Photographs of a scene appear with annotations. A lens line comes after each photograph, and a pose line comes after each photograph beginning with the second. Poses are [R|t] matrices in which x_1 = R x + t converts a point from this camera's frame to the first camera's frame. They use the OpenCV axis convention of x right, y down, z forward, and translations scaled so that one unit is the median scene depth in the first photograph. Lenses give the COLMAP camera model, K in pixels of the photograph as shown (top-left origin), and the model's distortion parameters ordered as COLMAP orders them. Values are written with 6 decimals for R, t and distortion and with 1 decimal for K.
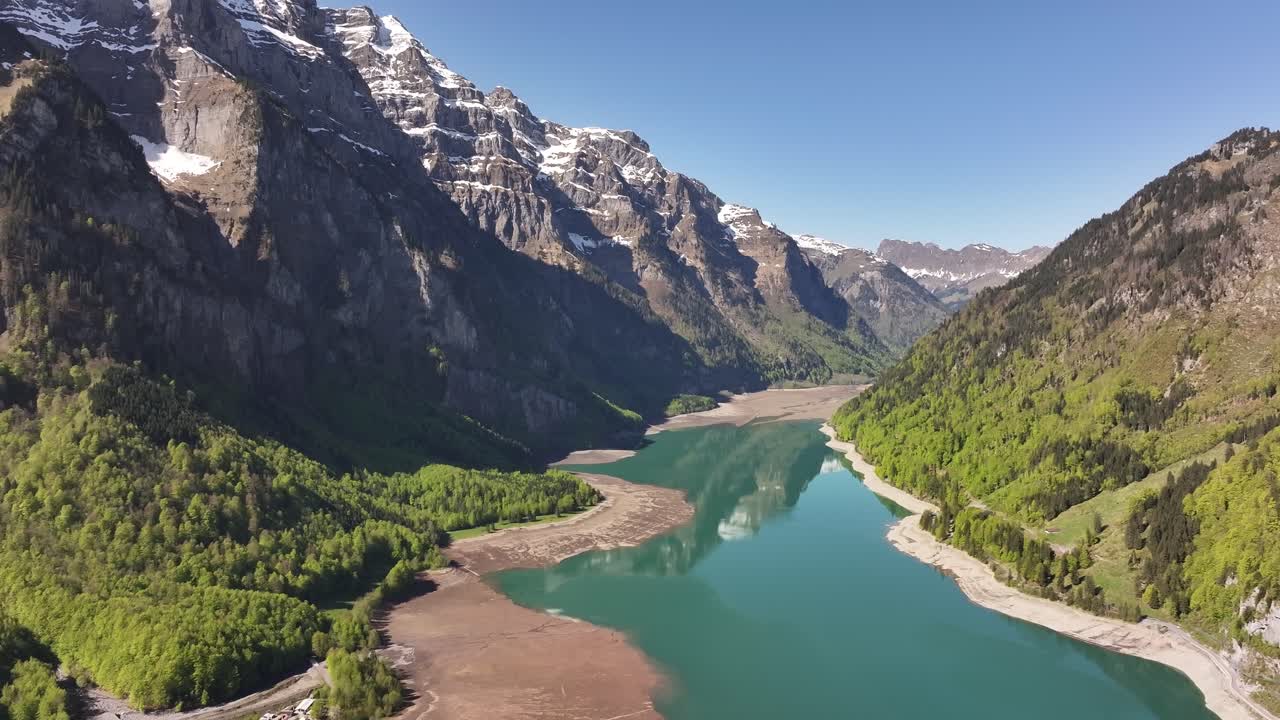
lens RADIAL K [[898.7, 0, 643.5], [0, 898.7, 353.6], [0, 0, 1]] dist [0.007923, 0.006728]
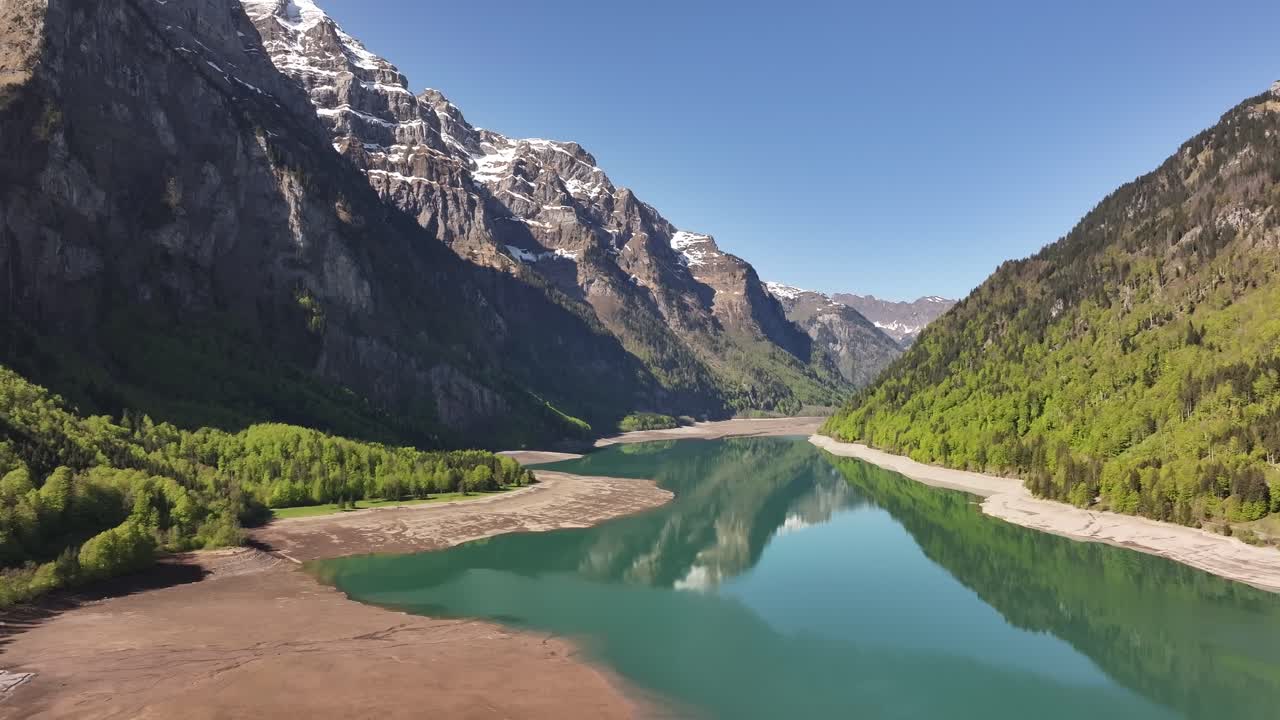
lens RADIAL K [[898.7, 0, 643.5], [0, 898.7, 353.6], [0, 0, 1]] dist [0.007923, 0.006728]
pose [[0.998022, -0.000741, 0.062869, -0.003474], [0.006011, 0.996475, -0.083676, 0.054220], [-0.062585, 0.083888, 0.994508, 0.141196]]
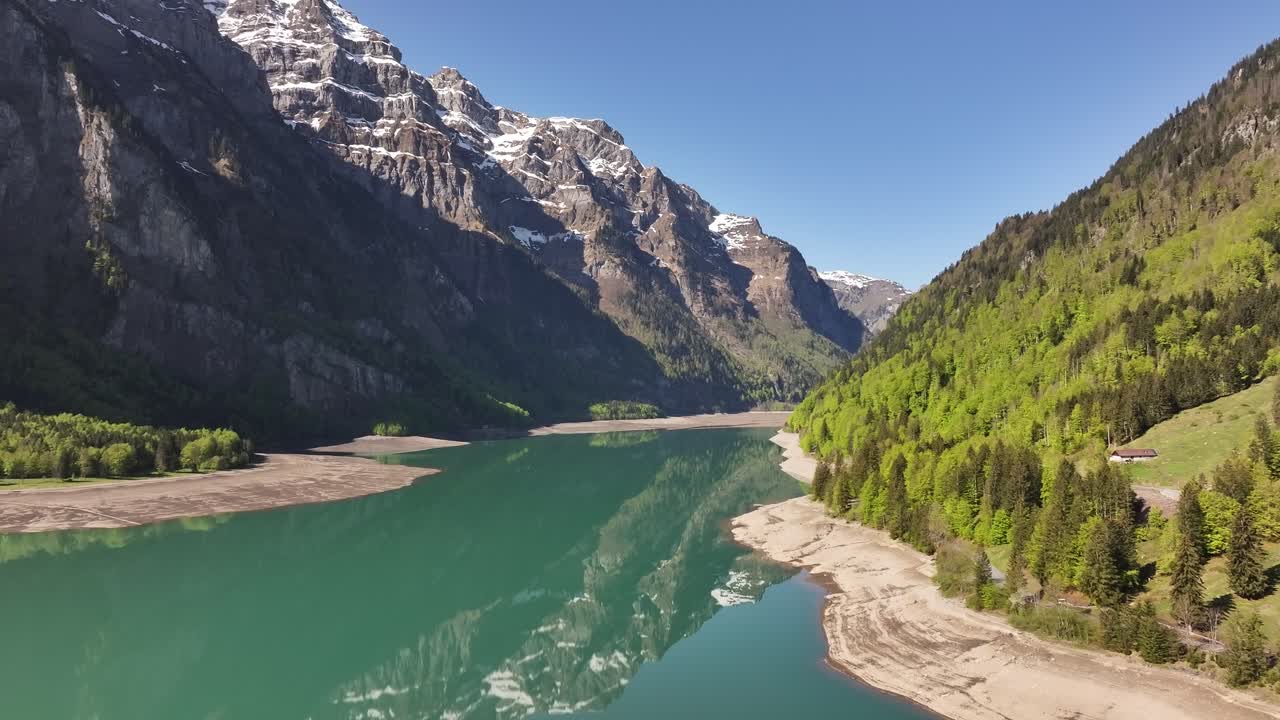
lens RADIAL K [[898.7, 0, 643.5], [0, 898.7, 353.6], [0, 0, 1]] dist [0.007923, 0.006728]
pose [[0.998544, -0.000939, -0.053930, 0.094705], [-0.003526, 0.996573, -0.082649, 0.060602], [0.053823, 0.082718, 0.995118, 0.213167]]
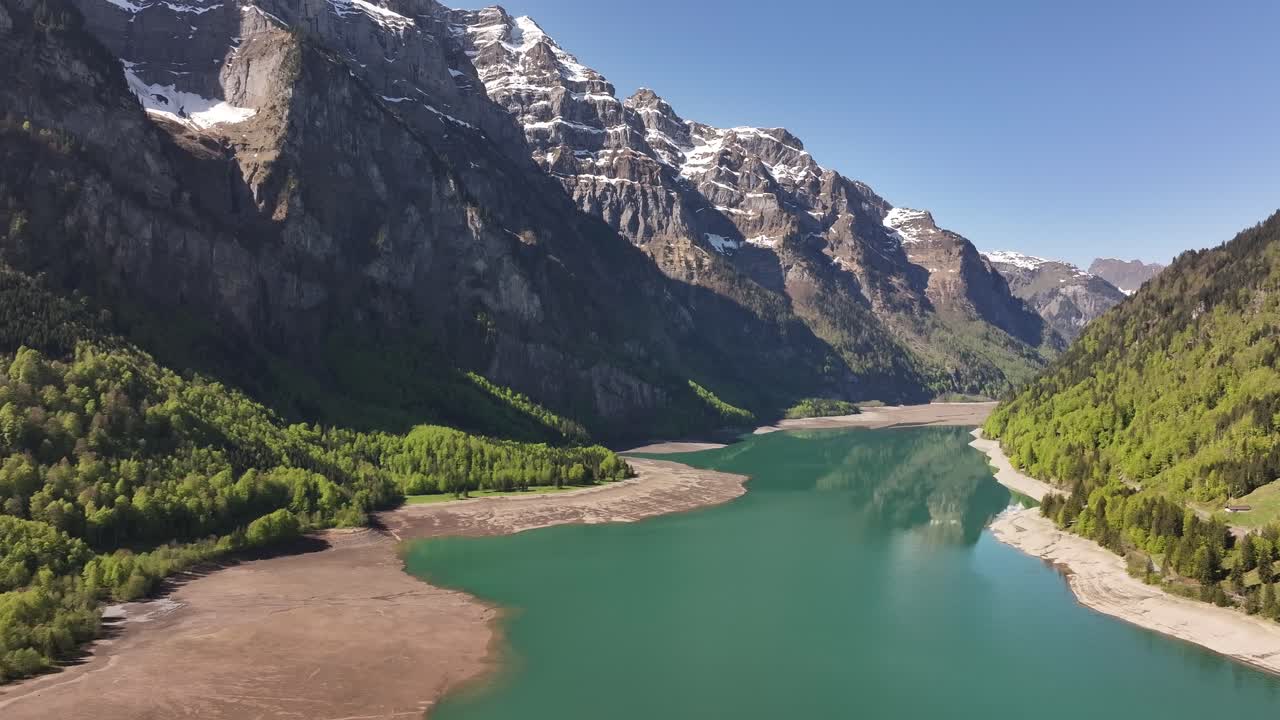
lens RADIAL K [[898.7, 0, 643.5], [0, 898.7, 353.6], [0, 0, 1]] dist [0.007923, 0.006728]
pose [[0.976543, -0.000911, -0.215322, 0.059669], [-0.009333, 0.998872, -0.046551, 0.039311], [0.215121, 0.047469, 0.975433, 0.093410]]
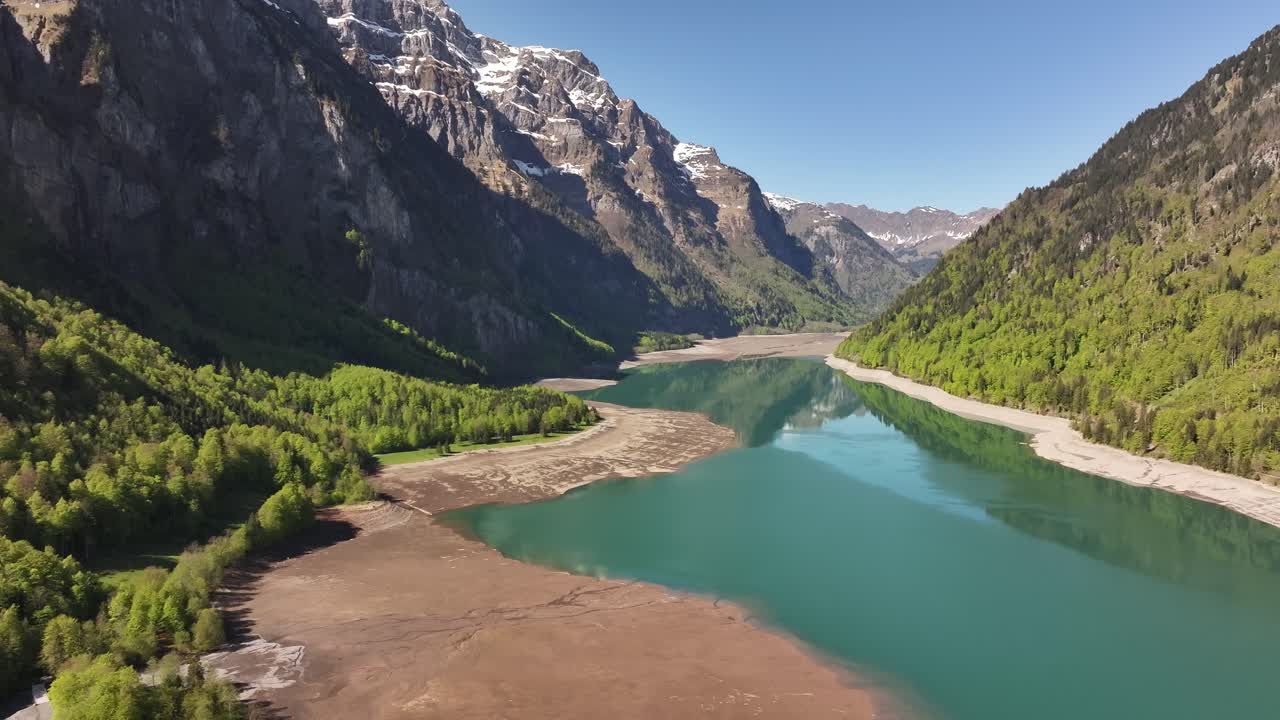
lens RADIAL K [[898.7, 0, 643.5], [0, 898.7, 353.6], [0, 0, 1]] dist [0.007923, 0.006728]
pose [[0.996734, -0.004471, 0.080626, -0.029948], [0.002751, 0.999767, 0.021426, 0.042289], [-0.080703, -0.021135, 0.996514, 0.133179]]
